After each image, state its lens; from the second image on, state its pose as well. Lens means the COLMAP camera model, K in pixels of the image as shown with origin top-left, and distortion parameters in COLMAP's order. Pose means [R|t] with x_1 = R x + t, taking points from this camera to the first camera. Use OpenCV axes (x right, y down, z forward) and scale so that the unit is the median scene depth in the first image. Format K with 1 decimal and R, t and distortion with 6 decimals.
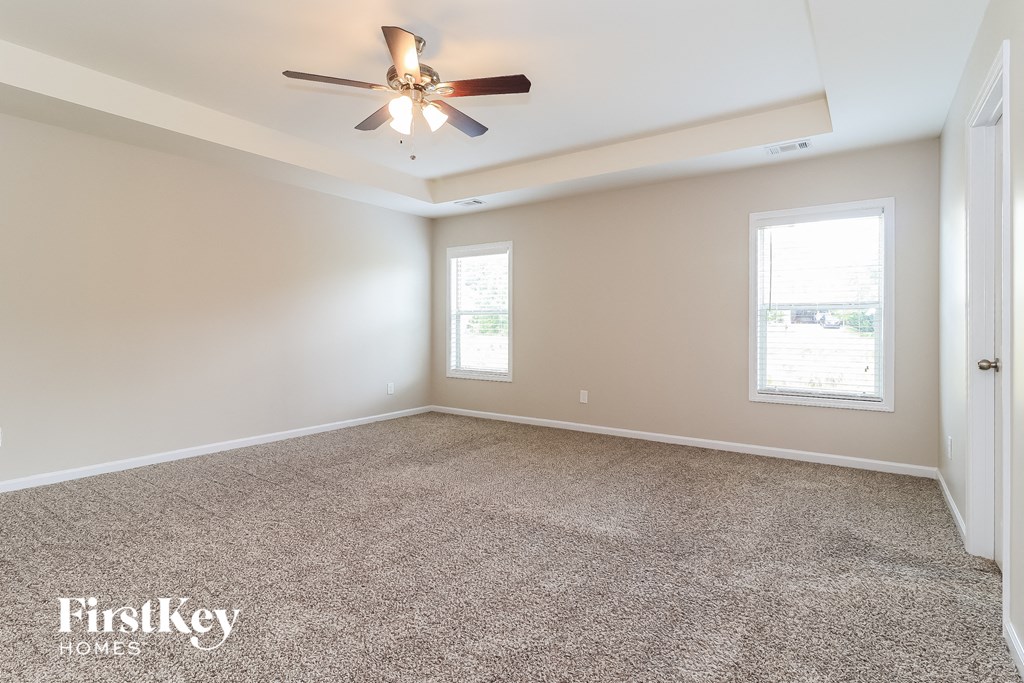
lens RADIAL K [[518.8, 0, 502.1], [0, 518.8, 323.1], [0, 0, 1]] dist [-0.001746, -0.000167]
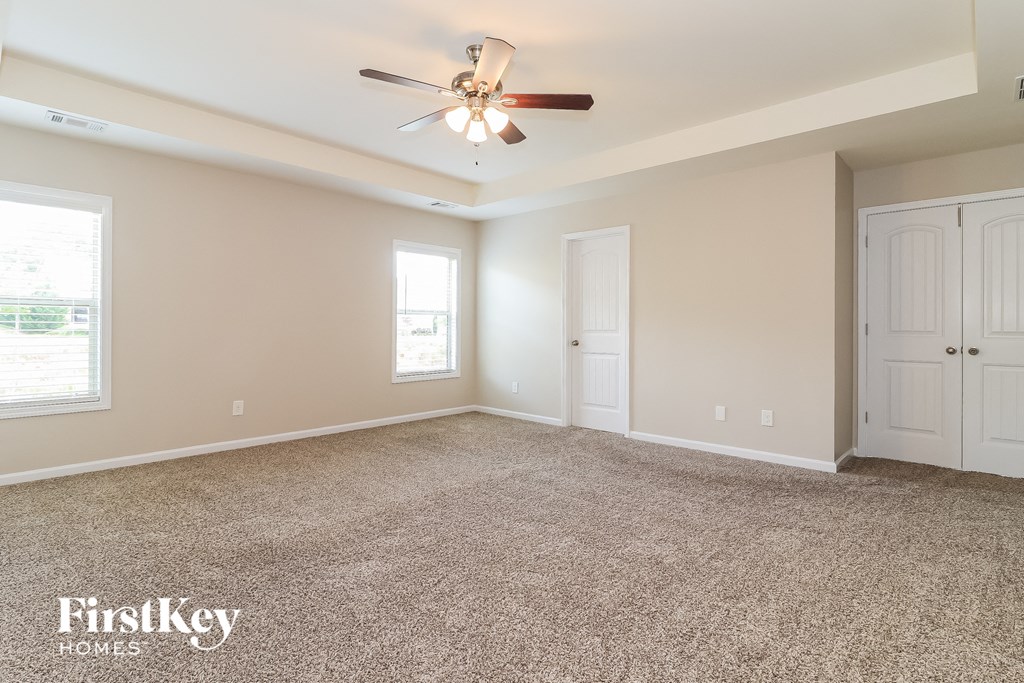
lens RADIAL K [[518.8, 0, 502.1], [0, 518.8, 323.1], [0, 0, 1]] dist [-0.001746, -0.000167]
pose [[0.134093, 0.004761, 0.990957, -0.798291], [-0.008694, 0.999956, -0.003627, 0.001403], [-0.990931, -0.008129, 0.134129, 0.572601]]
